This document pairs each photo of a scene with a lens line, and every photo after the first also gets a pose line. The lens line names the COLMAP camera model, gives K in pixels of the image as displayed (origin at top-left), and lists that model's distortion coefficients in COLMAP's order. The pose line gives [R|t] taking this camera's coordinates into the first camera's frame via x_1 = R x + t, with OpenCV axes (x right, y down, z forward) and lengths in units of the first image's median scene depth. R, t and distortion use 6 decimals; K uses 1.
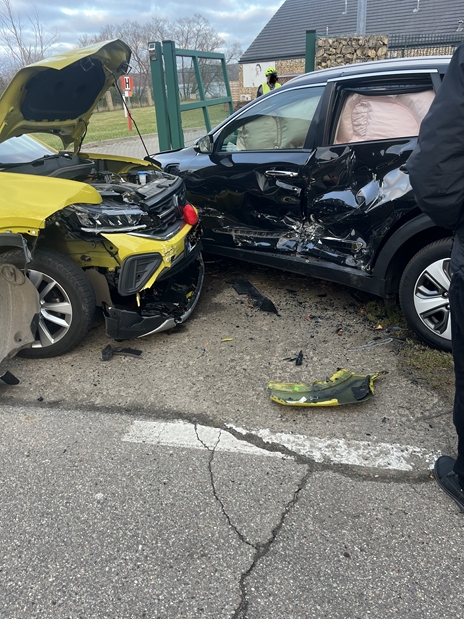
lens RADIAL K [[484.7, 0, 235.5], [0, 484.7, 309.9], [0, 0, 1]] dist [0.005078, -0.042641]
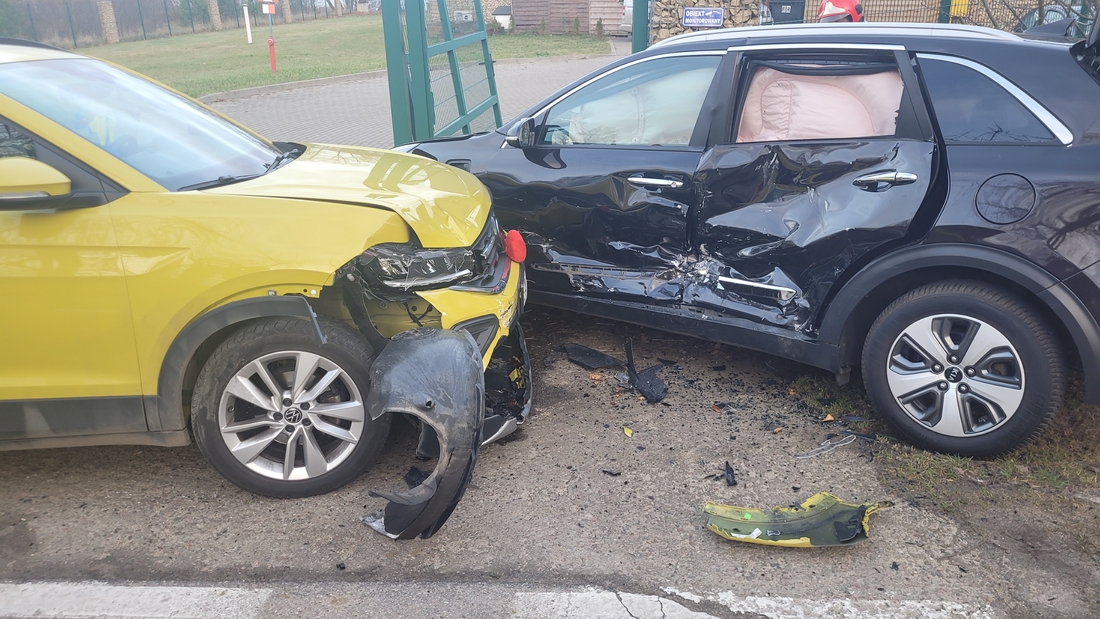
lens RADIAL K [[860.1, 0, 545.7], [0, 860.1, 282.9], [0, 0, 1]] dist [0.001055, -0.004050]
pose [[0.990631, -0.023190, 0.134581, -0.243910], [0.036829, 0.994330, -0.099756, -0.045685], [-0.131504, 0.103778, 0.985868, -0.114448]]
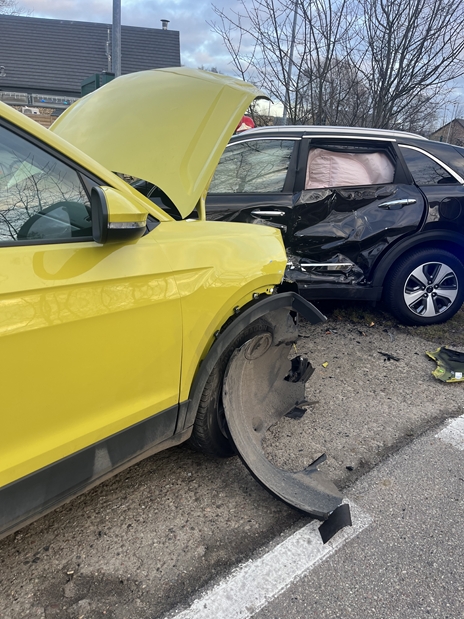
lens RADIAL K [[484.7, 0, 235.5], [0, 484.7, 309.9], [0, 0, 1]] dist [0.005078, -0.042641]
pose [[0.591094, -0.188779, 0.784200, -1.008845], [0.245370, 0.968234, 0.048132, -0.165406], [-0.768376, 0.163969, 0.618638, 0.484436]]
